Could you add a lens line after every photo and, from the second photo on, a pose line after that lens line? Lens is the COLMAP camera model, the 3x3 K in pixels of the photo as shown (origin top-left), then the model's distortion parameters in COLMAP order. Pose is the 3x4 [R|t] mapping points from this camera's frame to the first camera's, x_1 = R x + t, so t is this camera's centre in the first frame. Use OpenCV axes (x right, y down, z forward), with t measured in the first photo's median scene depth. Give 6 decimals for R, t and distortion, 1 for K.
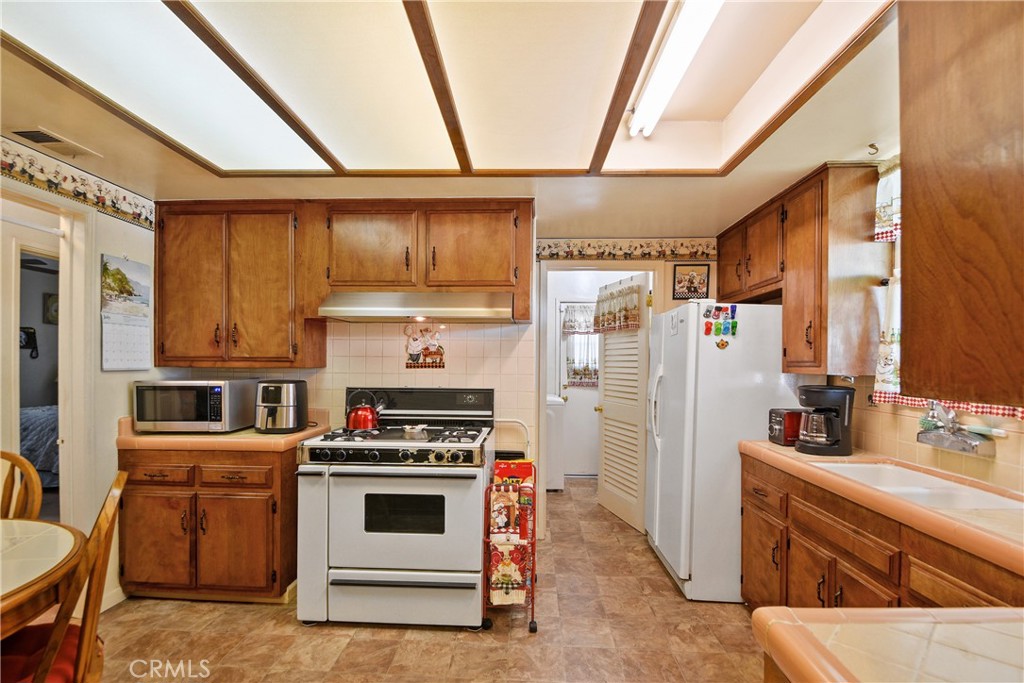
lens RADIAL K [[465.8, 0, 512.3], [0, 465.8, 361.3], [0, 0, 1]] dist [-0.001909, -0.002911]
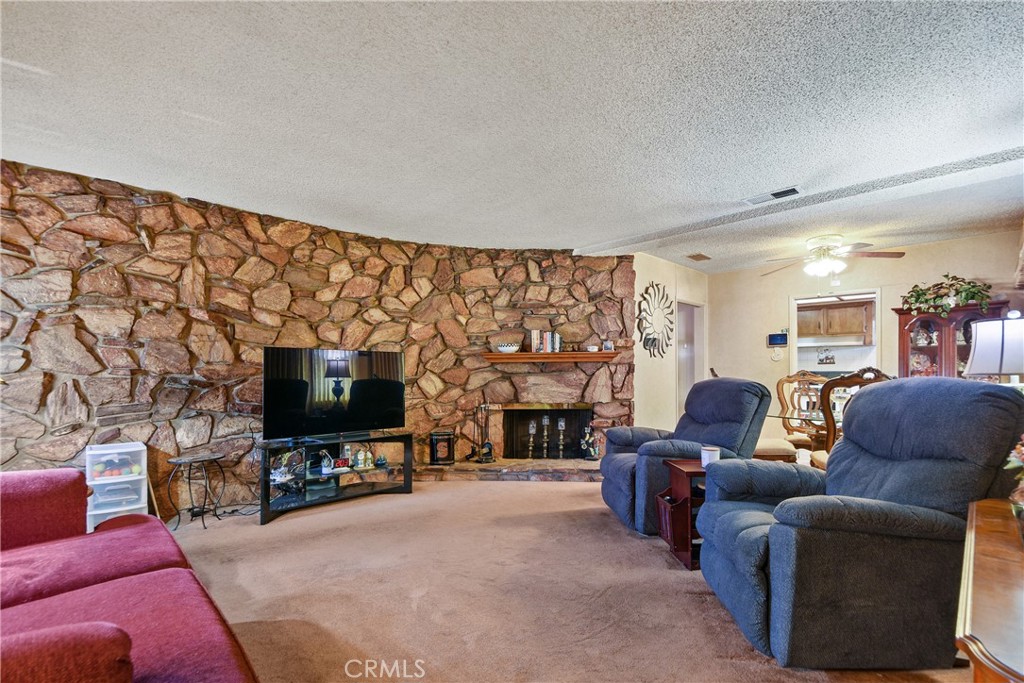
lens RADIAL K [[465.8, 0, 508.2], [0, 465.8, 375.0], [0, 0, 1]] dist [-0.001909, -0.002911]
pose [[0.727960, -0.006052, -0.685592, 0.295471], [0.003015, 0.999980, -0.005626, 0.081257], [0.685612, 0.002028, 0.727964, -2.065578]]
